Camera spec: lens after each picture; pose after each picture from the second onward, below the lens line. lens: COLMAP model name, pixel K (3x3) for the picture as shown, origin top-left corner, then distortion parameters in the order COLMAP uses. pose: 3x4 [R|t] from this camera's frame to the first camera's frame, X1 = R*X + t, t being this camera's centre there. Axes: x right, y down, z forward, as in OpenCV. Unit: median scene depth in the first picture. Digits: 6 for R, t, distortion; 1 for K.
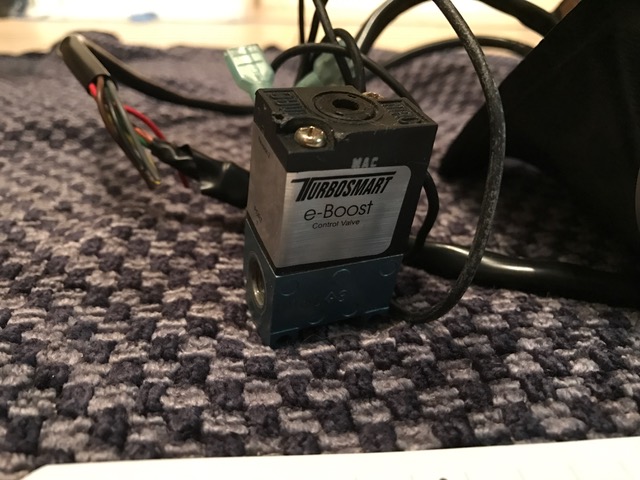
lens RADIAL K [[552.8, 0, 316.7], [0, 552.8, 239.4], [0, 0, 1]] dist [-0.007510, -0.013009]
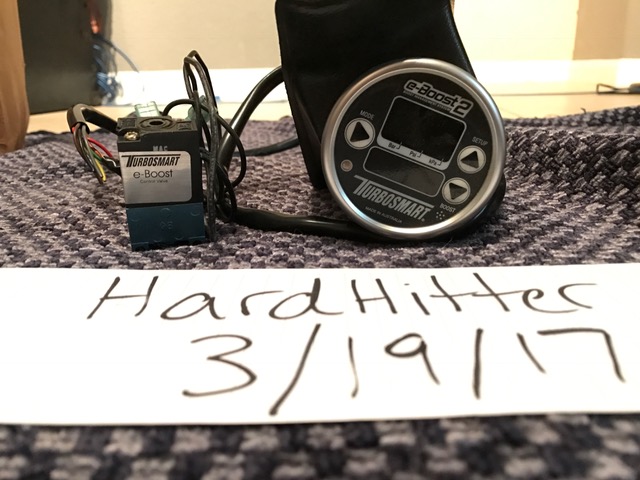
lens RADIAL K [[527.5, 0, 320.0], [0, 527.5, 240.0], [0, 0, 1]] dist [0.048749, -0.097218]
pose [[0.991649, -0.006871, -0.128782, 0.713258], [-0.009429, 0.992044, -0.125539, 0.341015], [0.128620, 0.125705, 0.983695, -0.646743]]
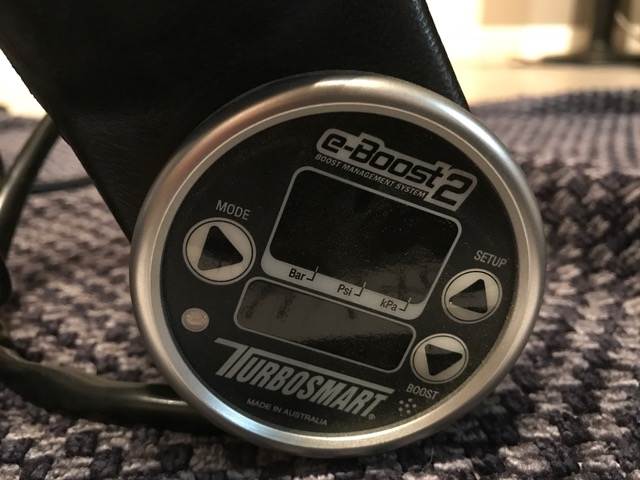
lens RADIAL K [[552.8, 0, 316.7], [0, 552.8, 239.4], [0, 0, 1]] dist [-0.007510, -0.013009]
pose [[0.997619, -0.063785, 0.026227, 0.734228], [0.065706, 0.994594, -0.080412, -0.098621], [-0.020956, 0.081943, 0.996417, 0.135255]]
